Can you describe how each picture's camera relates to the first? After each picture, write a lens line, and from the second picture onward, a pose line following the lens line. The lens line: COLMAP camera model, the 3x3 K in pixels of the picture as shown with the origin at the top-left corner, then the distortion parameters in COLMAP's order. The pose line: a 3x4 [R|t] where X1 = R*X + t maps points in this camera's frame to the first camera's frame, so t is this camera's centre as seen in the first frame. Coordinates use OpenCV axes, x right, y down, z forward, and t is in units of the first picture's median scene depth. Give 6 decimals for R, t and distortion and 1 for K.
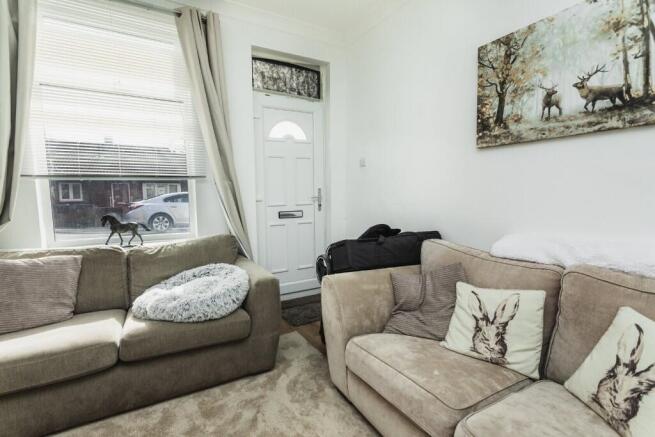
lens RADIAL K [[315.0, 0, 326.9], [0, 315.0, 218.5], [0, 0, 1]] dist [0.004287, 0.002792]
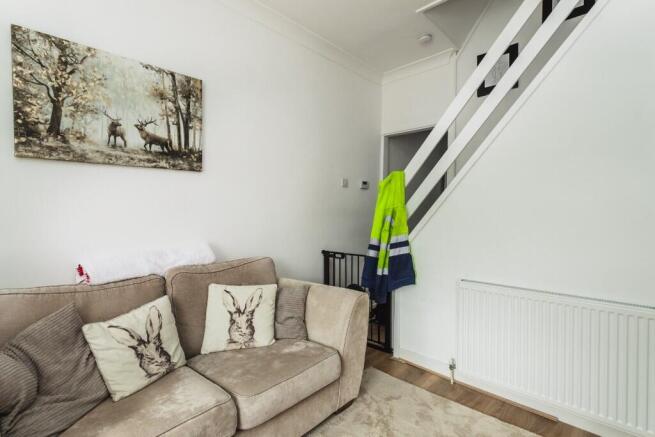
lens RADIAL K [[315.0, 0, 325.8], [0, 315.0, 214.9], [0, 0, 1]] dist [0.004287, 0.002792]
pose [[-0.287272, -0.022541, 0.957584, -0.543944], [0.079434, 0.995719, 0.047268, -0.073331], [-0.954550, 0.089644, -0.284251, 0.624421]]
